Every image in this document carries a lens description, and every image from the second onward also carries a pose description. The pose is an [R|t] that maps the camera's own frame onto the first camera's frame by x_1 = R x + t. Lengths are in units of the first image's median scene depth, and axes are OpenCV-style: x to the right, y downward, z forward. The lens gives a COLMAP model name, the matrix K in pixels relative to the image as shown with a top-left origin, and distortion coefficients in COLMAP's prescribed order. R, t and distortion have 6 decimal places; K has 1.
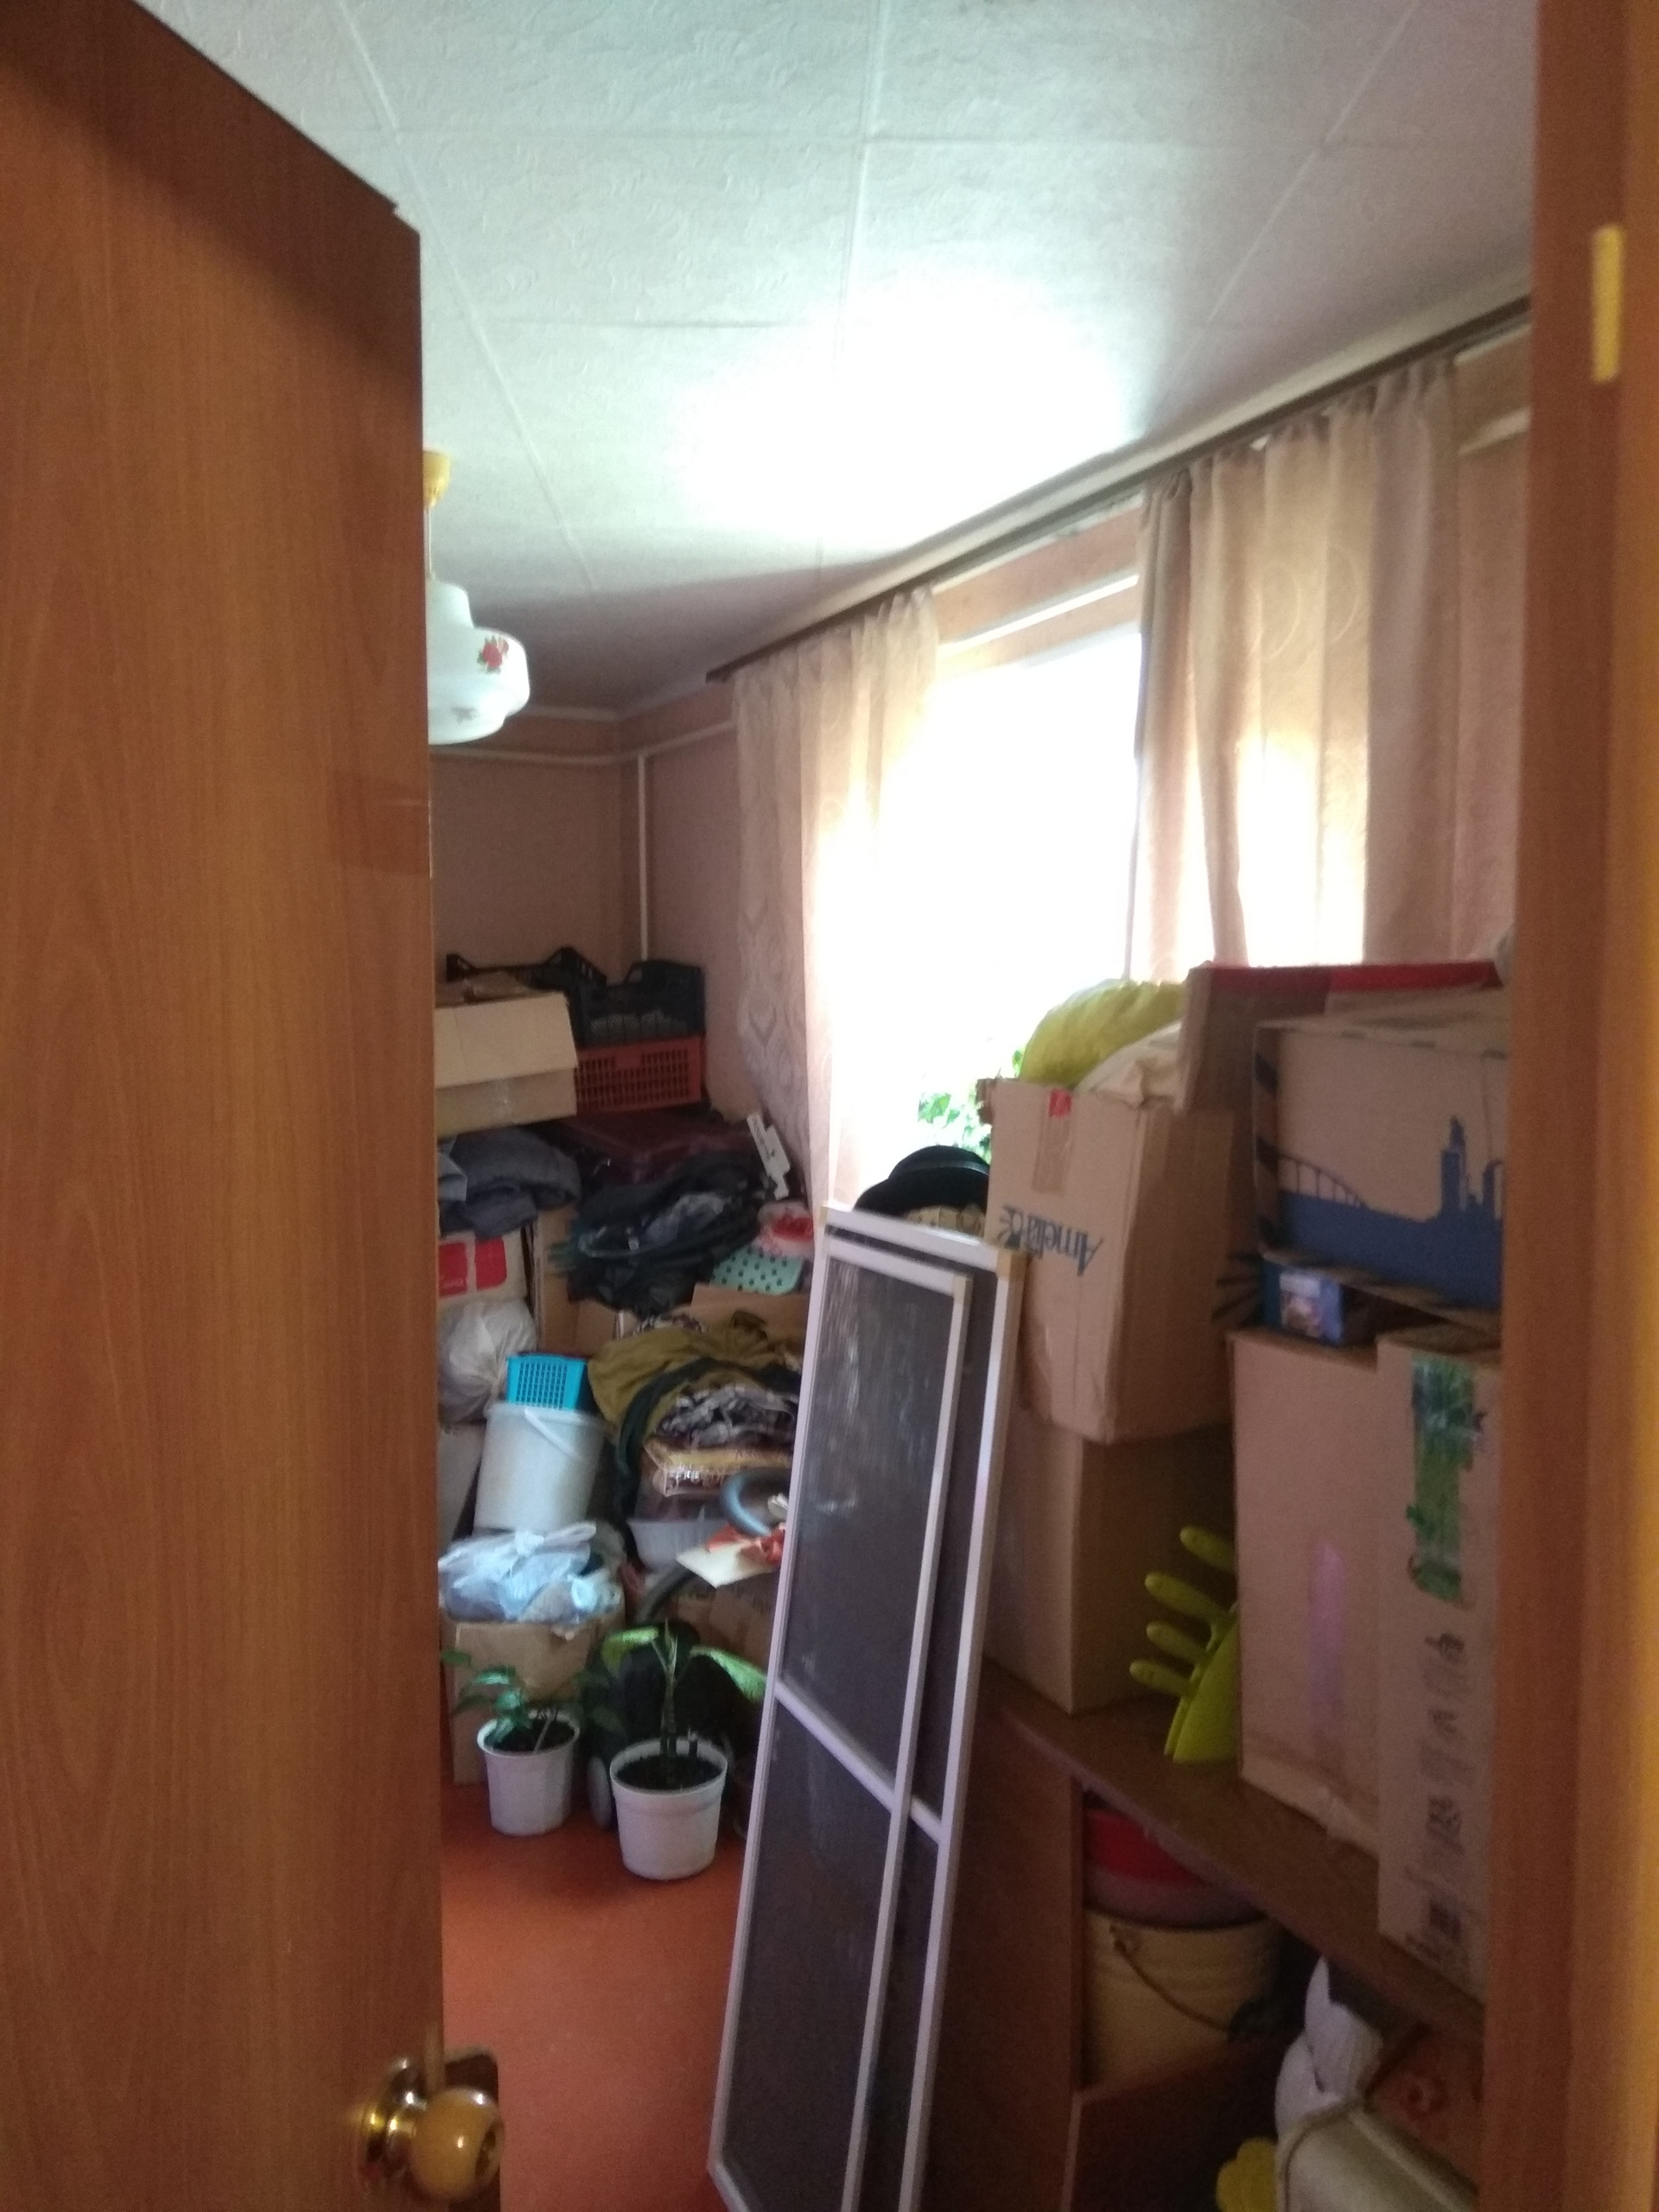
lens RADIAL K [[1722.1, 0, 829.5], [0, 1722.1, 1106.0], [0, 0, 1]] dist [0.135521, -0.234493]
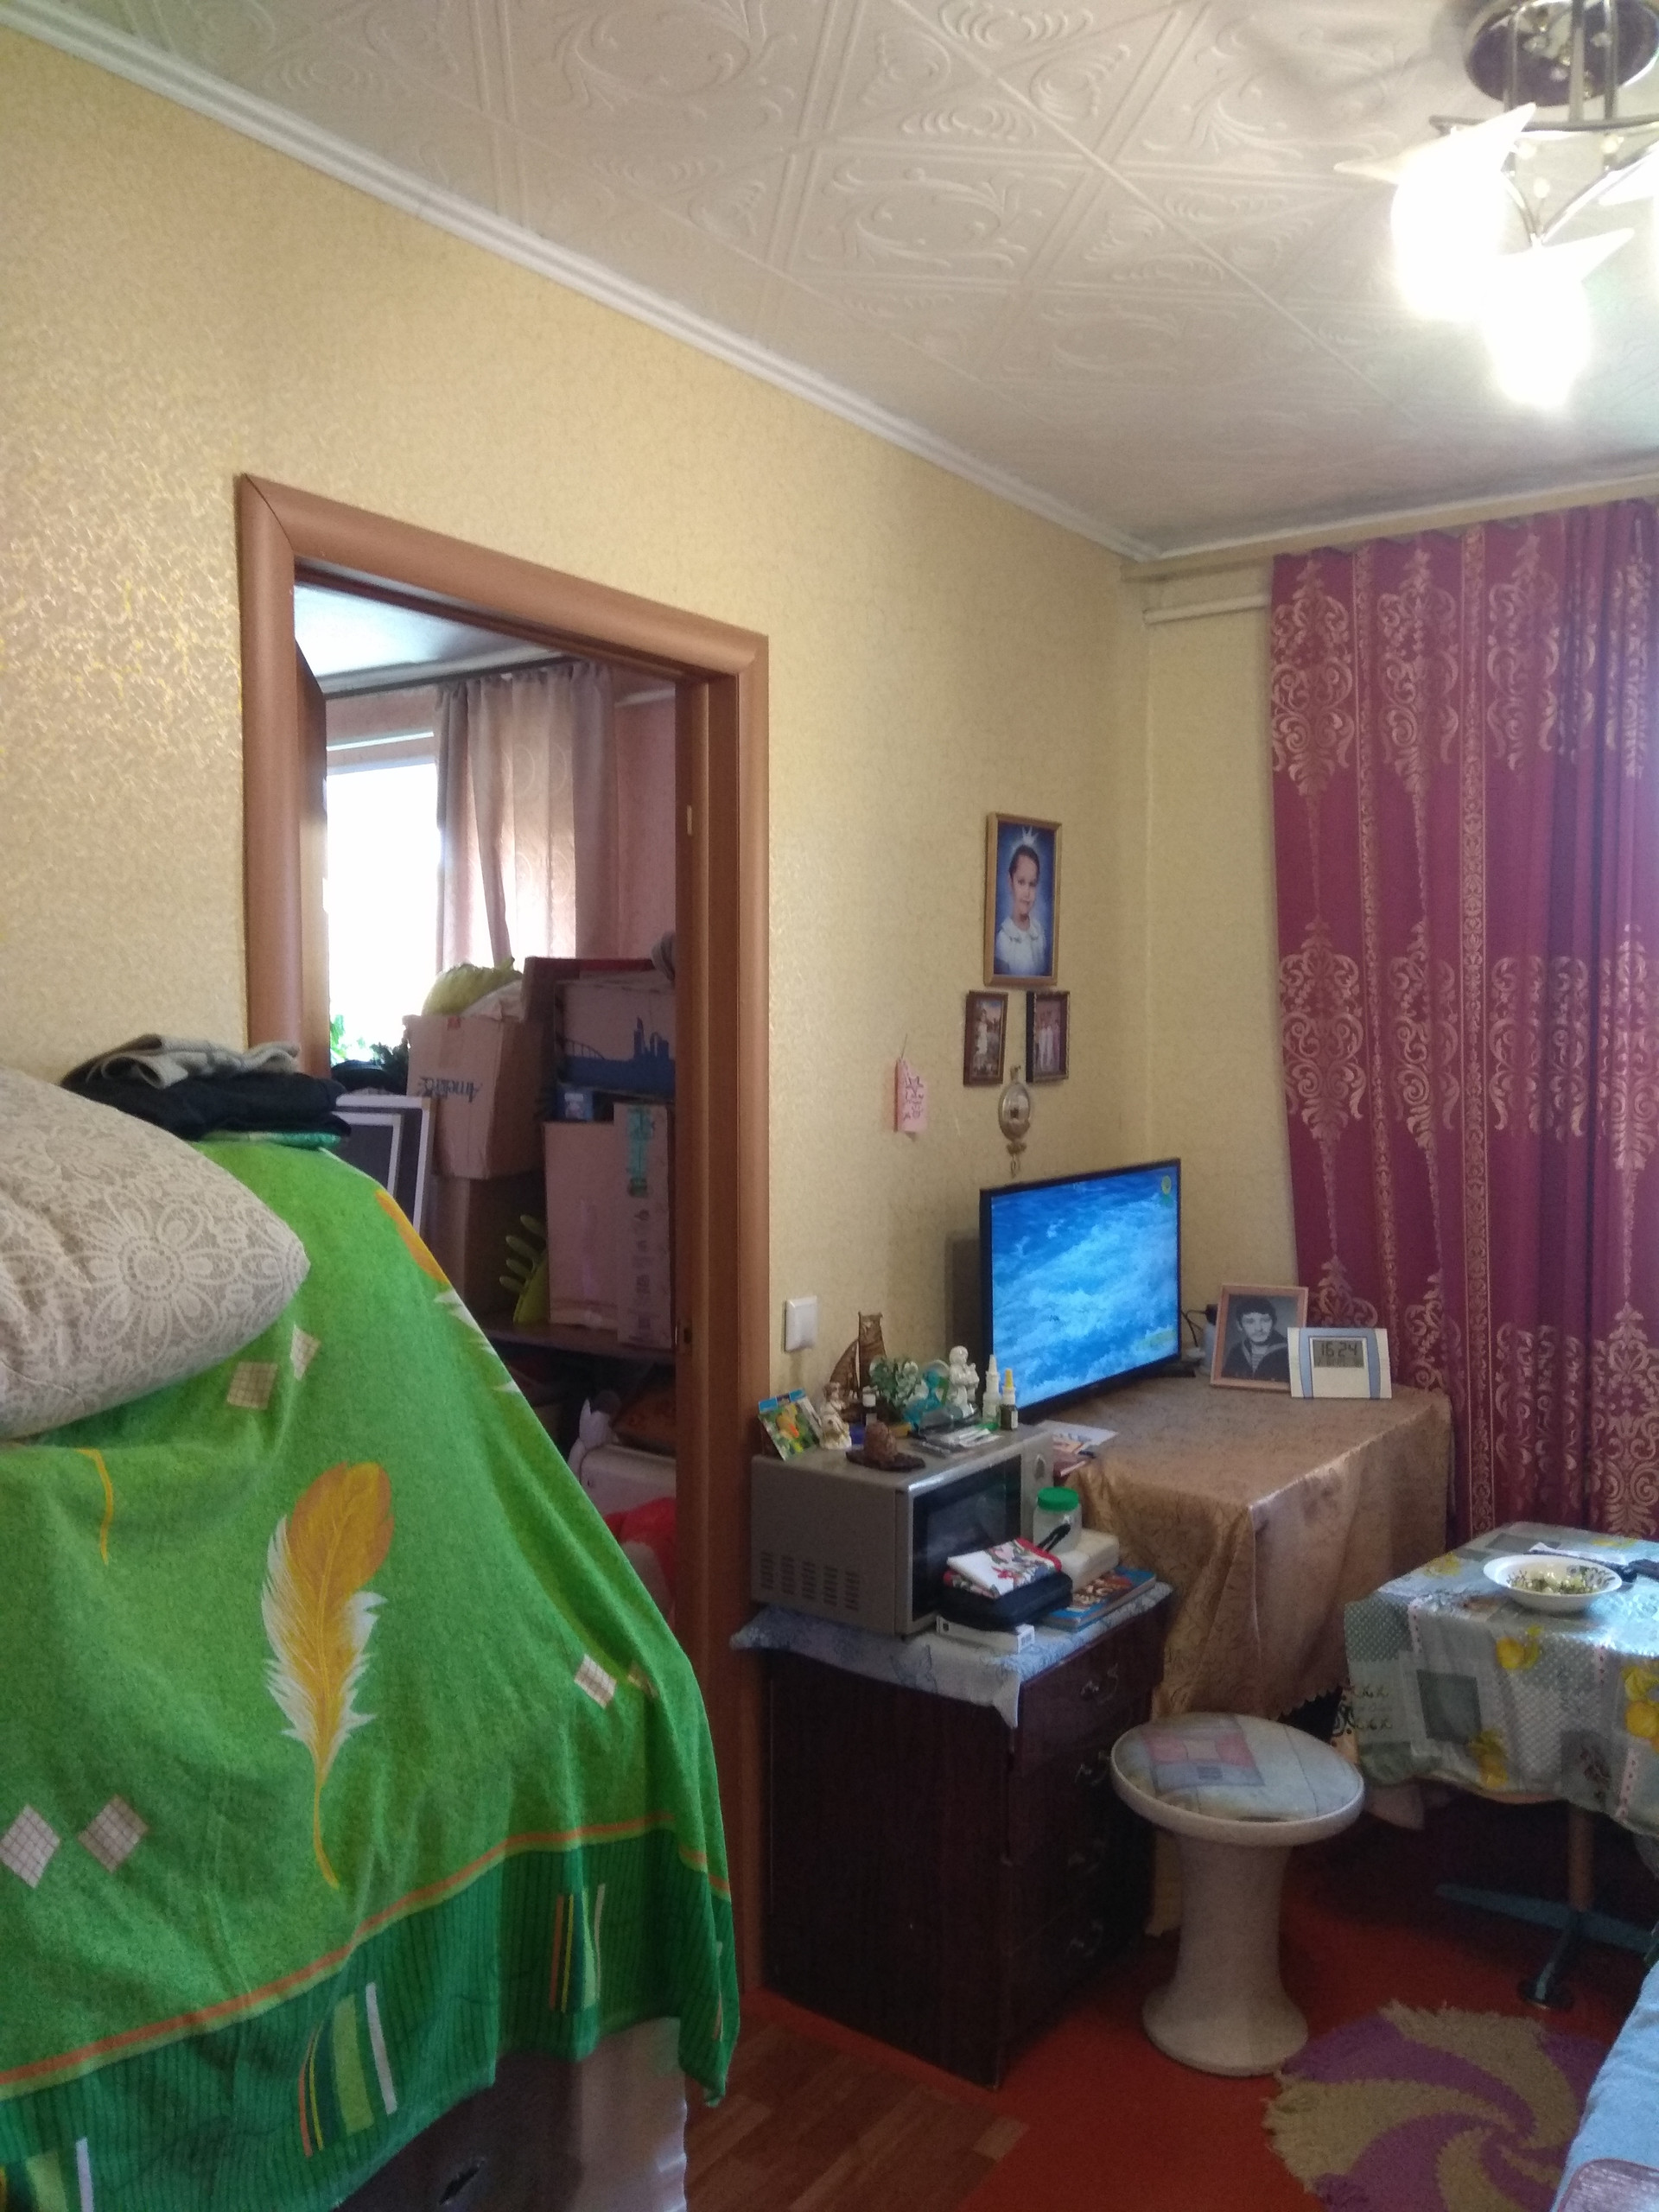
lens RADIAL K [[1722.1, 0, 829.5], [0, 1722.1, 1106.0], [0, 0, 1]] dist [0.135521, -0.234493]
pose [[0.877848, -0.022896, 0.478392, -0.488816], [0.027872, 0.999606, -0.003305, 0.122574], [-0.478127, 0.016235, 0.878140, -1.082989]]
